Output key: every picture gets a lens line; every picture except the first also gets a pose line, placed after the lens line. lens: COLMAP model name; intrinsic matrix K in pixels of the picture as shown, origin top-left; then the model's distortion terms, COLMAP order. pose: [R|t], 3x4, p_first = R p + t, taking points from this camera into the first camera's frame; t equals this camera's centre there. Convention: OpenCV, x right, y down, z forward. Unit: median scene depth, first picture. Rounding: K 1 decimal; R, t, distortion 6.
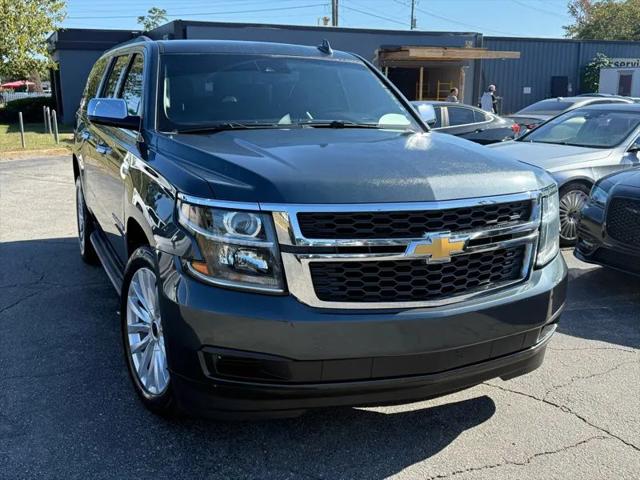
lens RADIAL K [[738.4, 0, 320.0], [0, 738.4, 240.0], [0, 0, 1]] dist [0.013177, -0.021913]
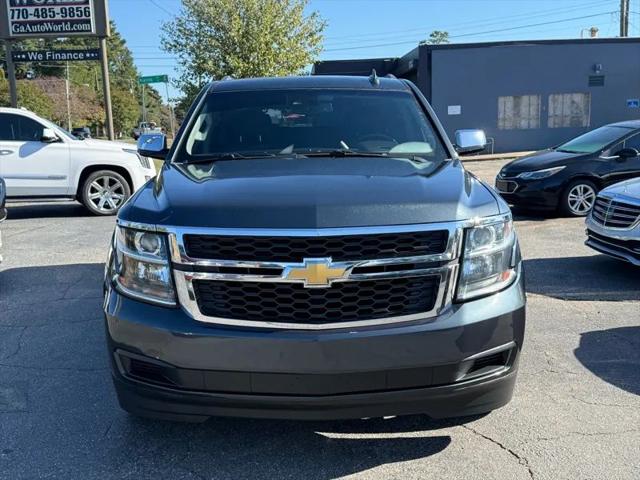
lens RADIAL K [[765.1, 0, 299.4], [0, 765.1, 240.1], [0, 0, 1]] dist [0.210258, -0.554258]
pose [[0.909981, 0.033049, -0.413330, 0.576354], [-0.048720, 0.998436, -0.027429, -0.005055], [0.411777, 0.045098, 0.910168, 0.009221]]
